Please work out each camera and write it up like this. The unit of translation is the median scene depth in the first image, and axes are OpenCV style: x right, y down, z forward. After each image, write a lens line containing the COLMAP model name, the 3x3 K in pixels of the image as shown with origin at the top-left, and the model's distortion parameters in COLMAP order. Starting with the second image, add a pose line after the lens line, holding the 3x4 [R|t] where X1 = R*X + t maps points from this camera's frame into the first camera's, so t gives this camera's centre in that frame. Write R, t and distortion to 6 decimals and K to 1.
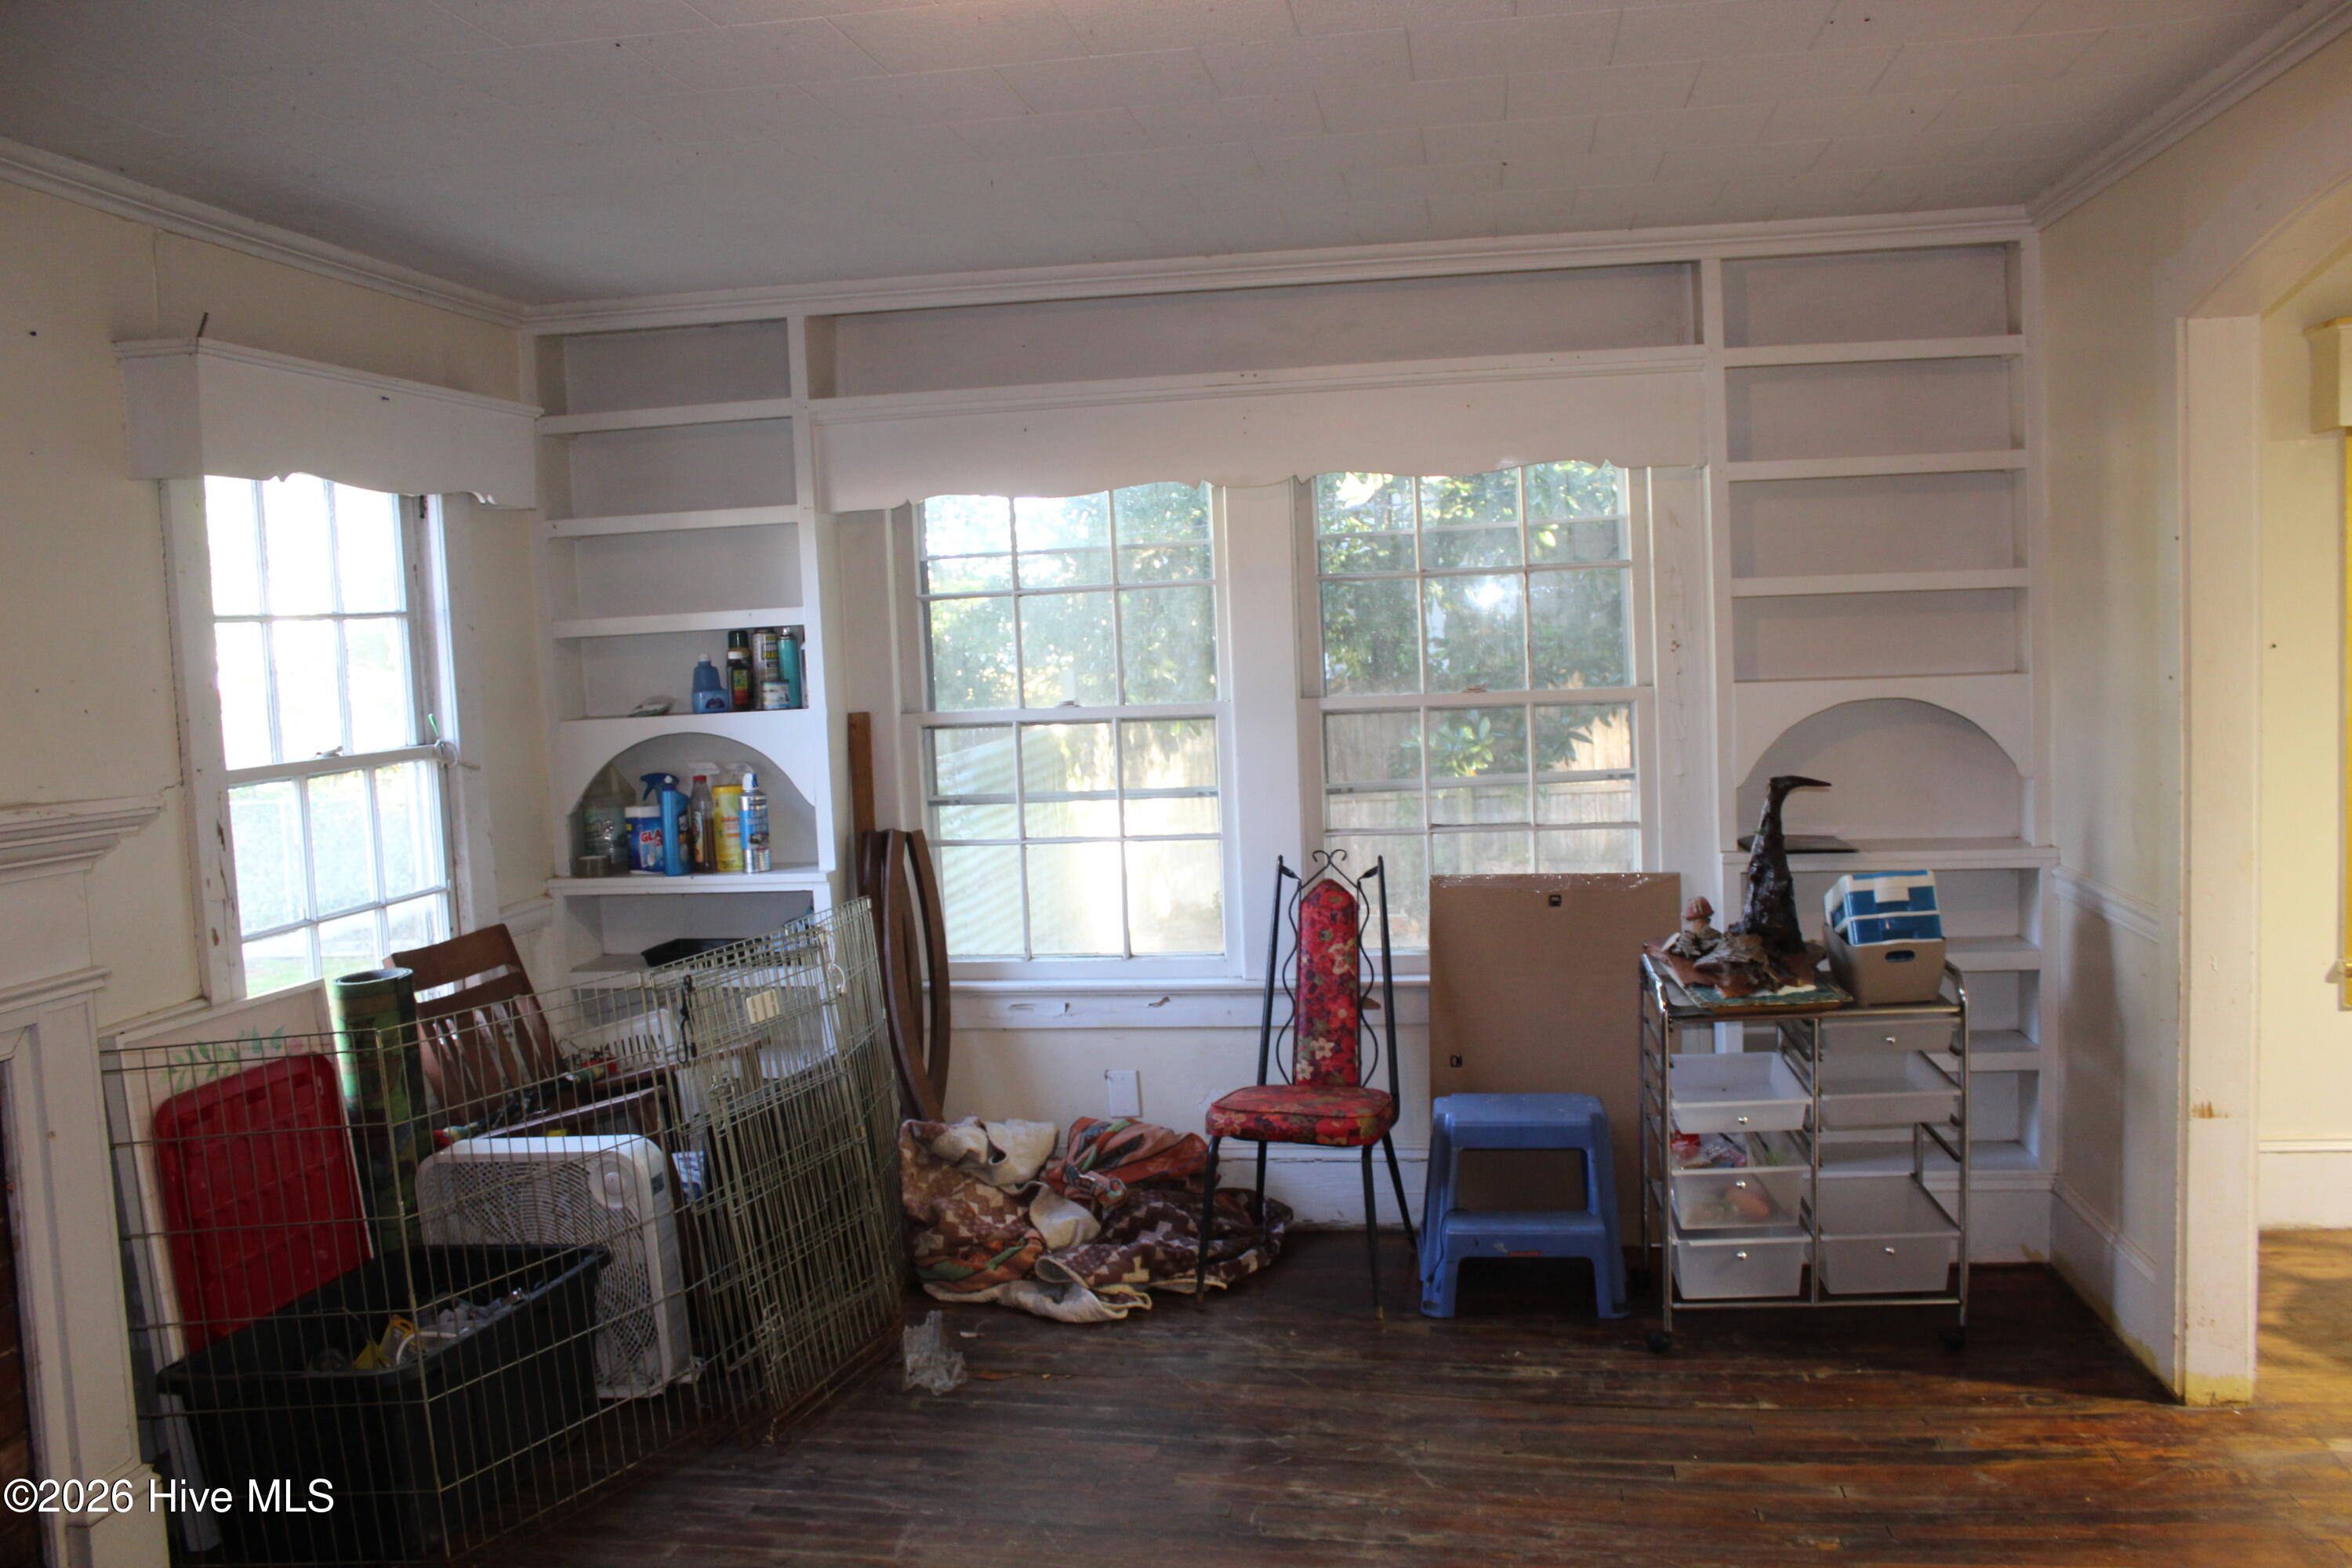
lens RADIAL K [[1961.8, 0, 1176.0], [0, 1961.8, 784.0], [0, 0, 1]] dist [-0.153084, 0.153102]
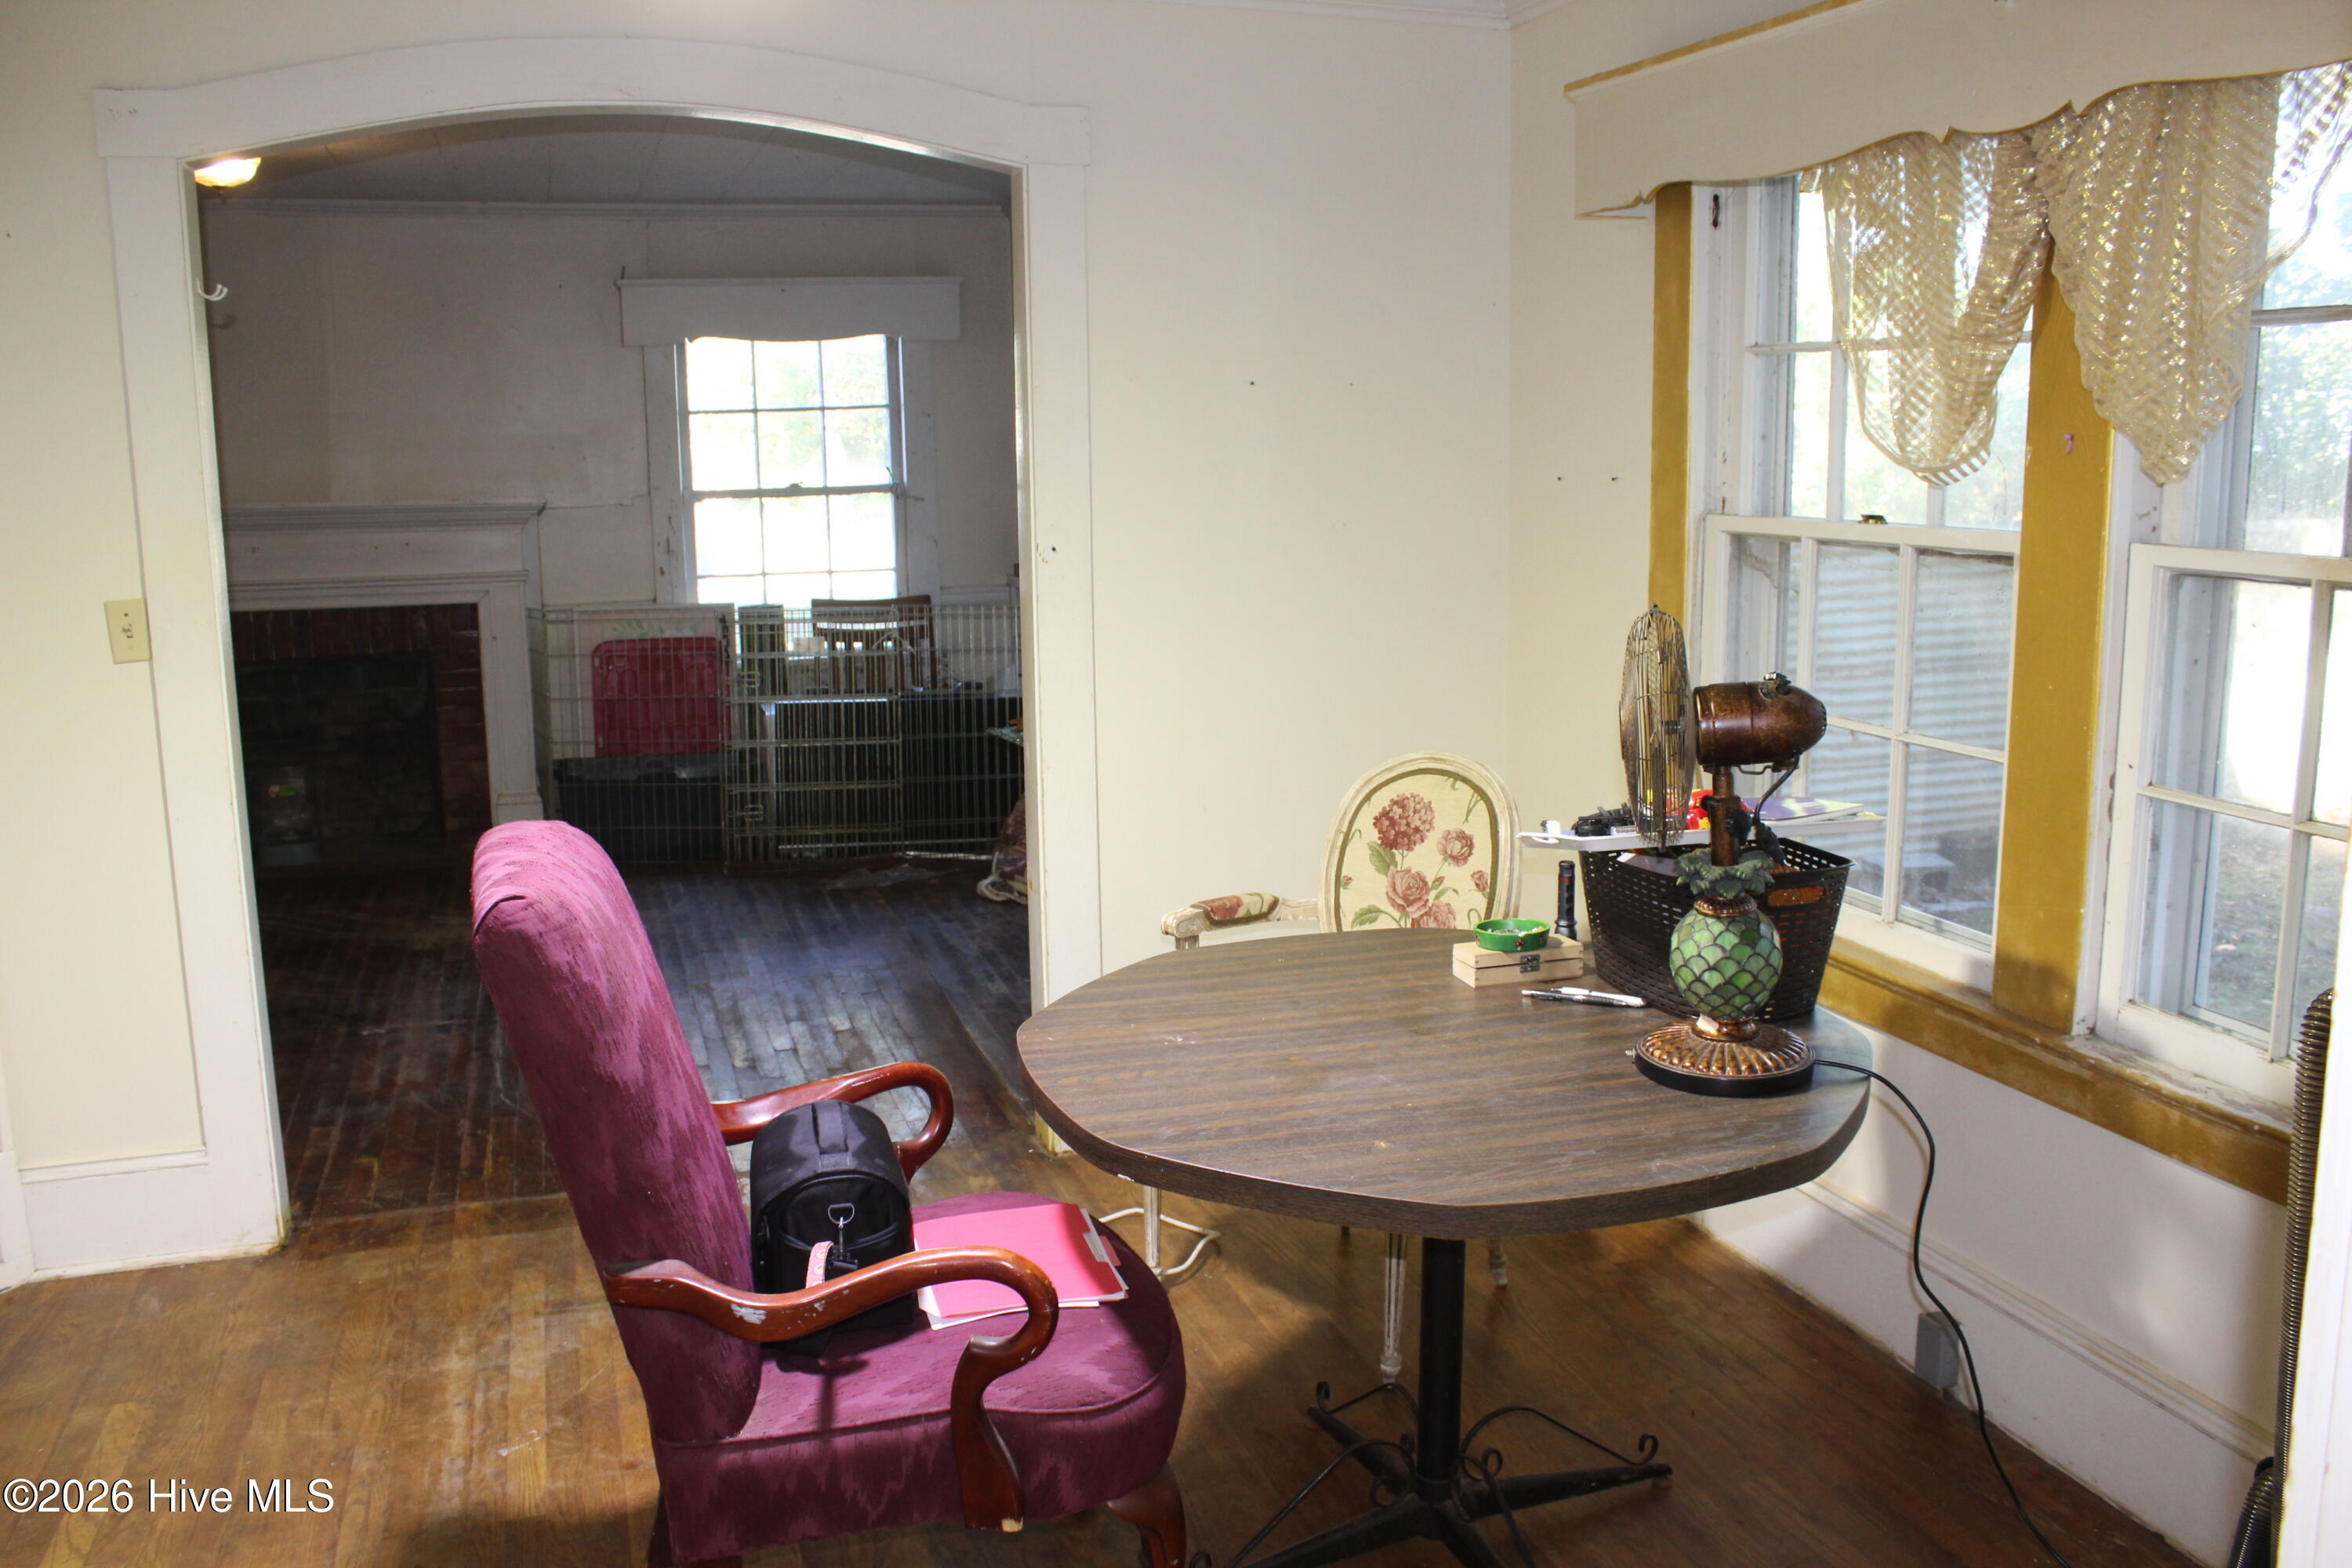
lens RADIAL K [[1961.8, 0, 1176.0], [0, 1961.8, 784.0], [0, 0, 1]] dist [-0.153084, 0.153102]
pose [[0.470270, 0.195089, -0.860690, 1.251643], [-0.077250, 0.980617, 0.180064, -0.088406], [0.879135, -0.018190, 0.476225, 0.383932]]
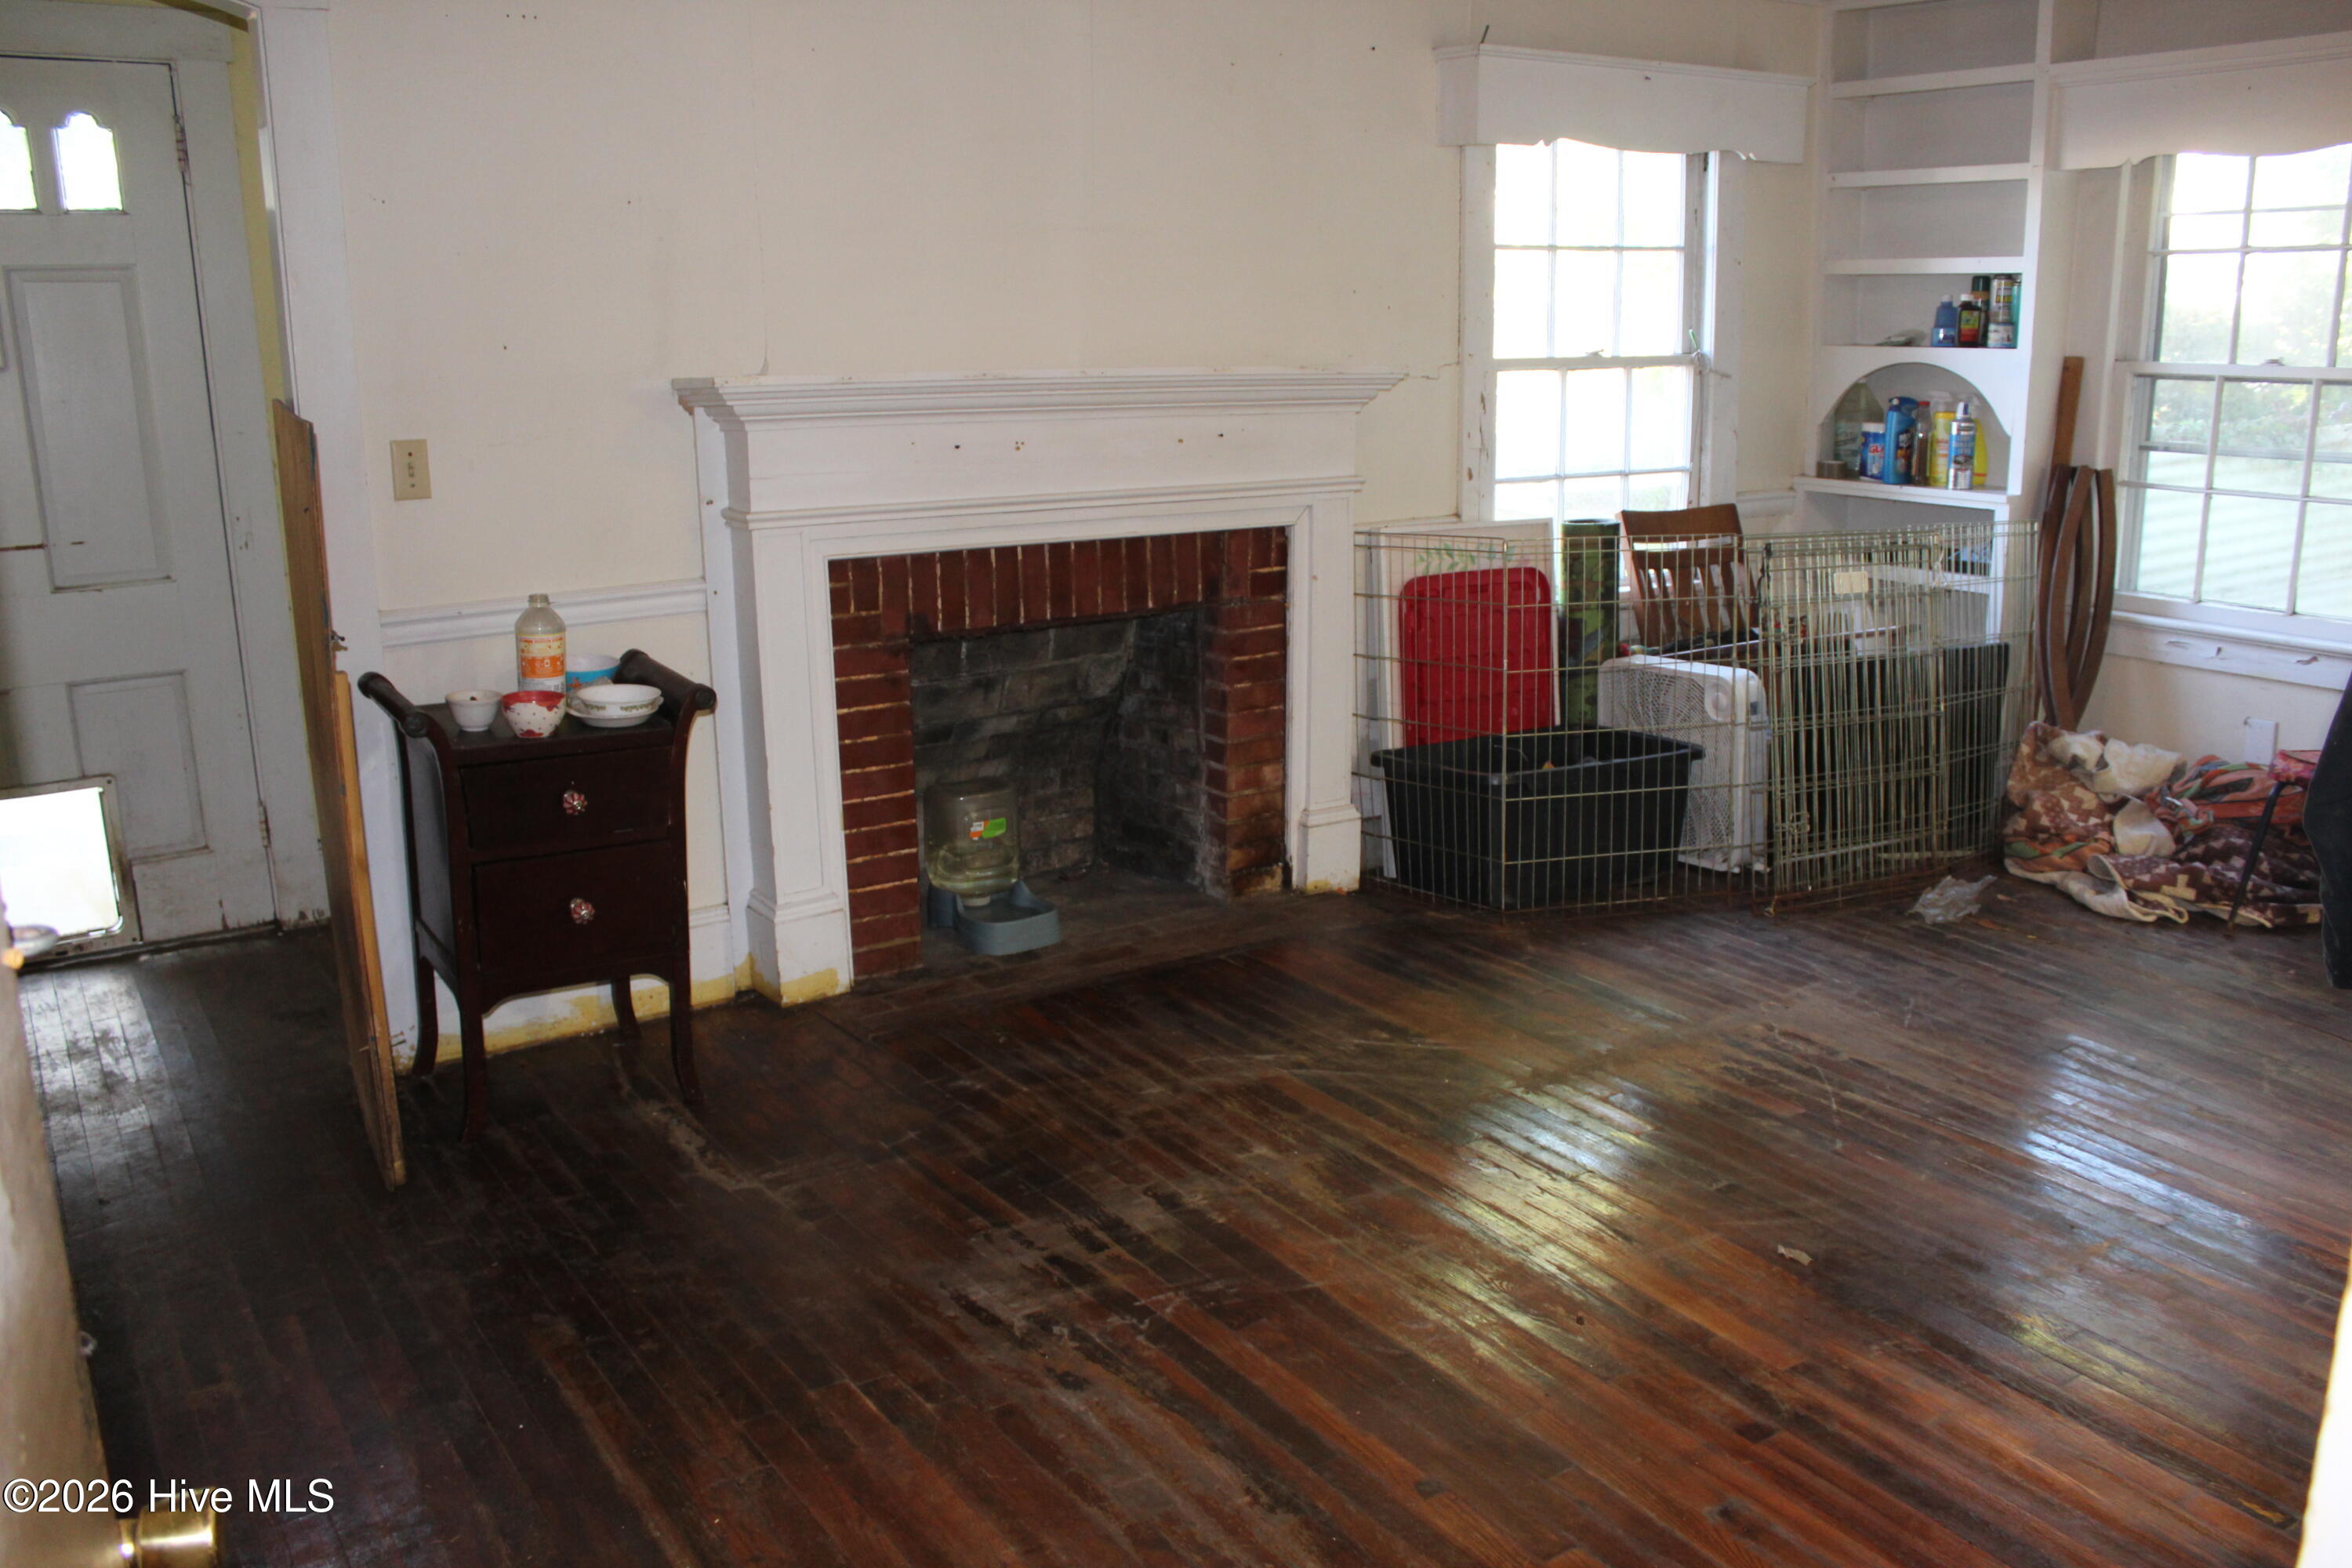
lens RADIAL K [[1961.8, 0, 1176.0], [0, 1961.8, 784.0], [0, 0, 1]] dist [-0.153084, 0.153102]
pose [[0.679825, 0.213278, -0.701676, 0.328928], [-0.079580, 0.972582, 0.218520, 0.004164], [0.729044, -0.092716, 0.678159, -0.133655]]
